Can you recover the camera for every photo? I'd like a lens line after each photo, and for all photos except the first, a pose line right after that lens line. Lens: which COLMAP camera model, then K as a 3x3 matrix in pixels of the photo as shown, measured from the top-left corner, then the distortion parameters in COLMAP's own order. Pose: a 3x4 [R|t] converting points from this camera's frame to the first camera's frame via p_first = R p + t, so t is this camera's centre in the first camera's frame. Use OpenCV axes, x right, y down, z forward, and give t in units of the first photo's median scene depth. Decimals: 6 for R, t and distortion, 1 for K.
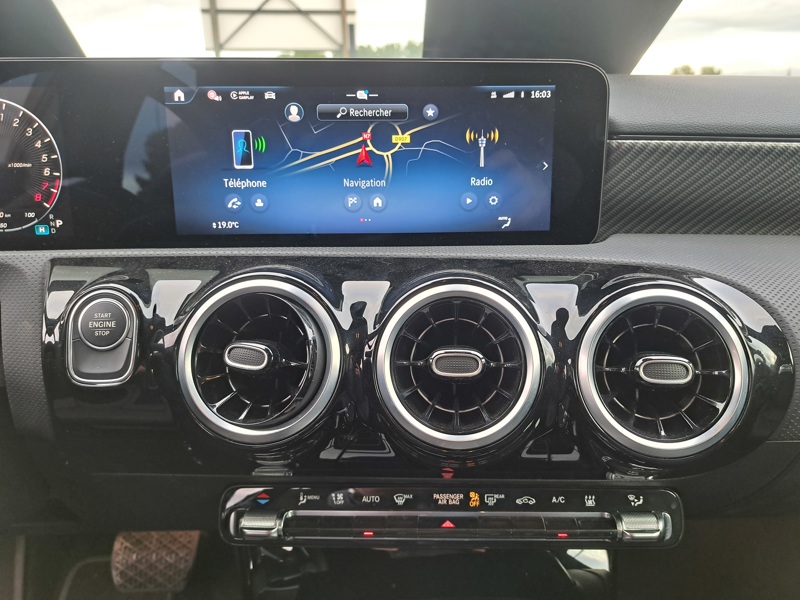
lens RADIAL K [[566.8, 0, 400.0], [0, 566.8, 300.0], [0, 0, 1]] dist [0.030995, -0.000858]
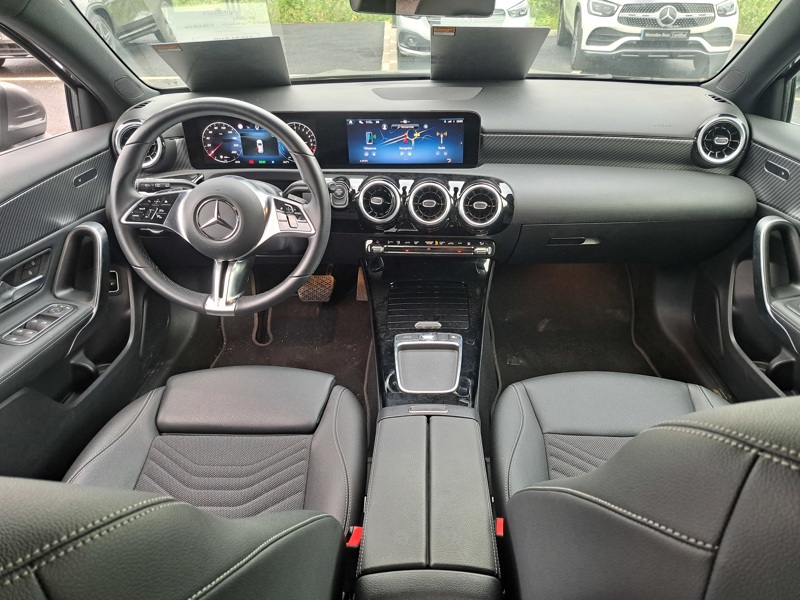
lens RADIAL K [[546.9, 0, 427.8], [0, 546.9, 301.9], [0, 0, 1]] dist [0.027740, -0.001658]
pose [[0.999819, 0.015727, -0.010684, 0.118302], [-0.012315, 0.963818, 0.266277, -0.204166], [0.014486, -0.266097, 0.963837, -2.393339]]
